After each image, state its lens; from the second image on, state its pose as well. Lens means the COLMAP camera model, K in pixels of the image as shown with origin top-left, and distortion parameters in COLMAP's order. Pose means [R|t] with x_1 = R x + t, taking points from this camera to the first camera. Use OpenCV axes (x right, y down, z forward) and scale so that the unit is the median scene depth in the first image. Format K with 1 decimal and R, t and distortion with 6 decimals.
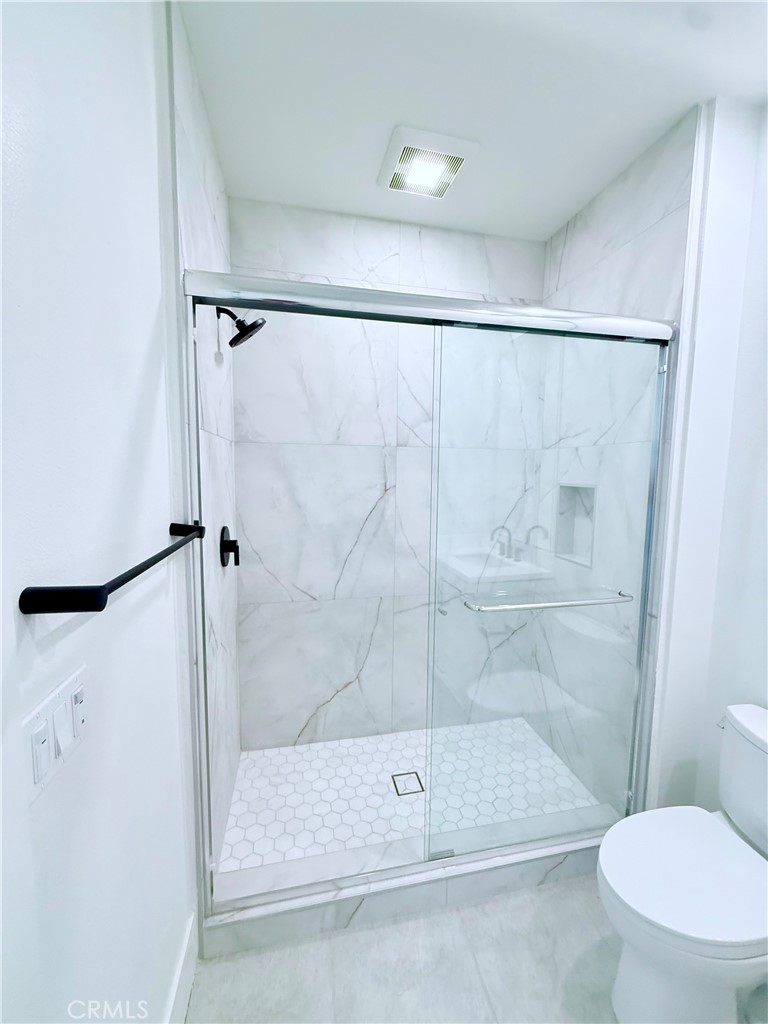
lens RADIAL K [[409.1, 0, 390.2], [0, 409.1, 513.4], [0, 0, 1]] dist [0.000569, -0.000235]
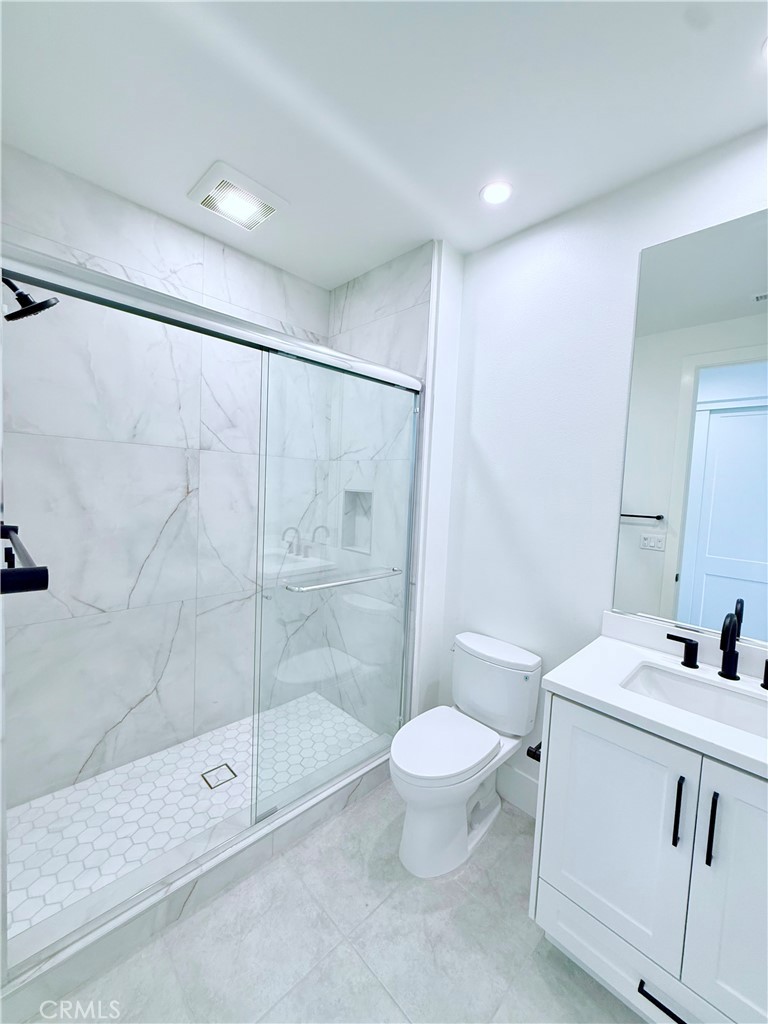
lens RADIAL K [[409.1, 0, 388.6], [0, 409.1, 518.8], [0, 0, 1]] dist [0.000569, -0.000235]
pose [[0.842242, -0.019082, 0.538762, -0.155298], [0.021953, 0.999758, 0.001090, 0.019734], [-0.538653, 0.010910, 0.842457, -0.121517]]
